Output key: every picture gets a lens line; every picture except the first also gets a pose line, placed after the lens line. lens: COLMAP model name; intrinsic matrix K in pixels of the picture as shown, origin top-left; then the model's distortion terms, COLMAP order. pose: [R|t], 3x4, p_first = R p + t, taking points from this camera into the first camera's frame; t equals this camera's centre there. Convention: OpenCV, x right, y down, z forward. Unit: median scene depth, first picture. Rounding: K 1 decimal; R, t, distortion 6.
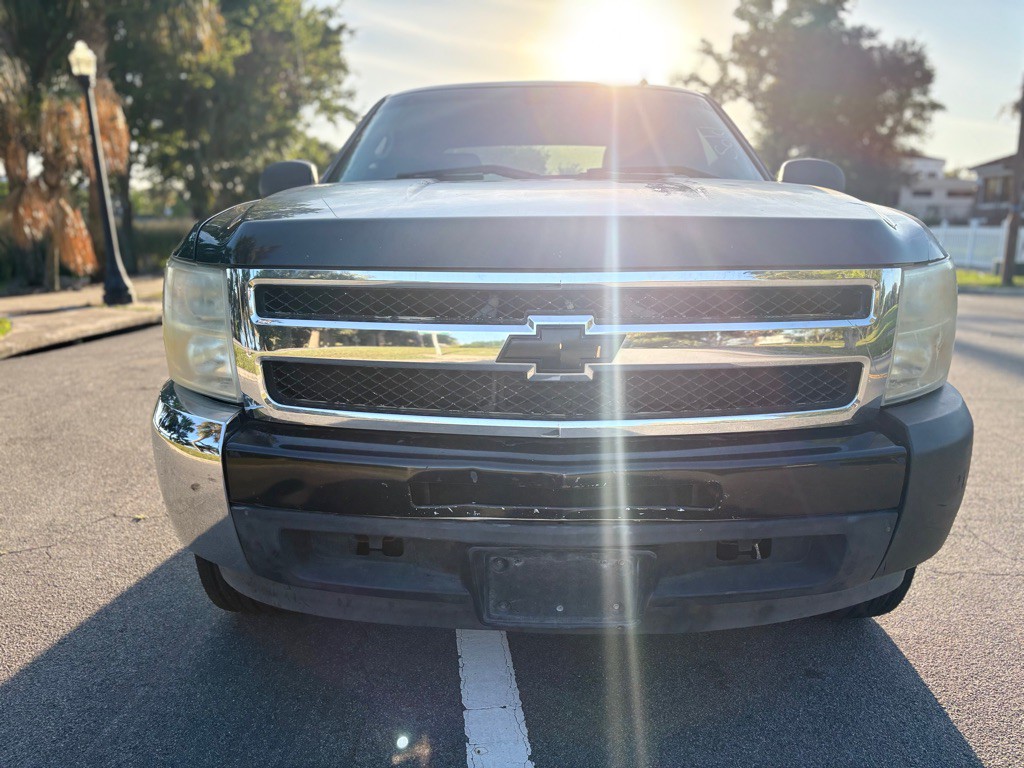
lens RADIAL K [[778.8, 0, 512.0], [0, 778.8, 384.0], [0, 0, 1]] dist [0.067439, -0.079094]
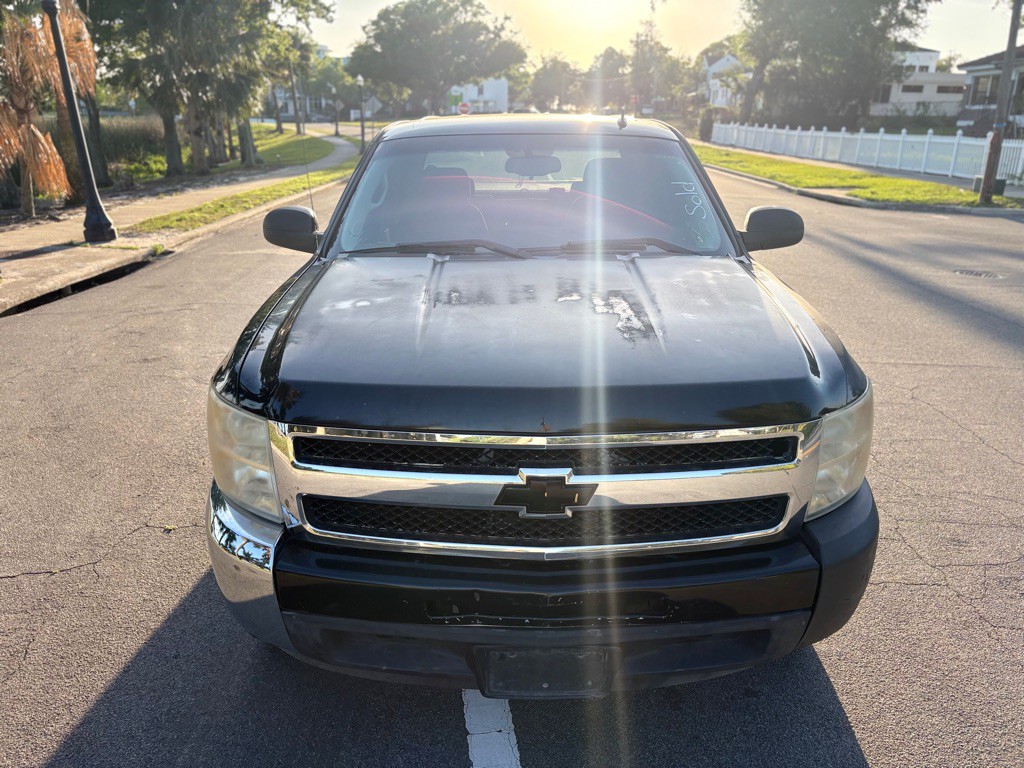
lens RADIAL K [[782.0, 0, 509.9], [0, 782.0, 380.3], [0, 0, 1]] dist [0.052365, -0.051167]
pose [[0.999766, -0.010193, 0.019069, -0.008396], [0.007666, 0.991721, 0.128186, -0.198396], [-0.020218, -0.128010, 0.991567, -0.107536]]
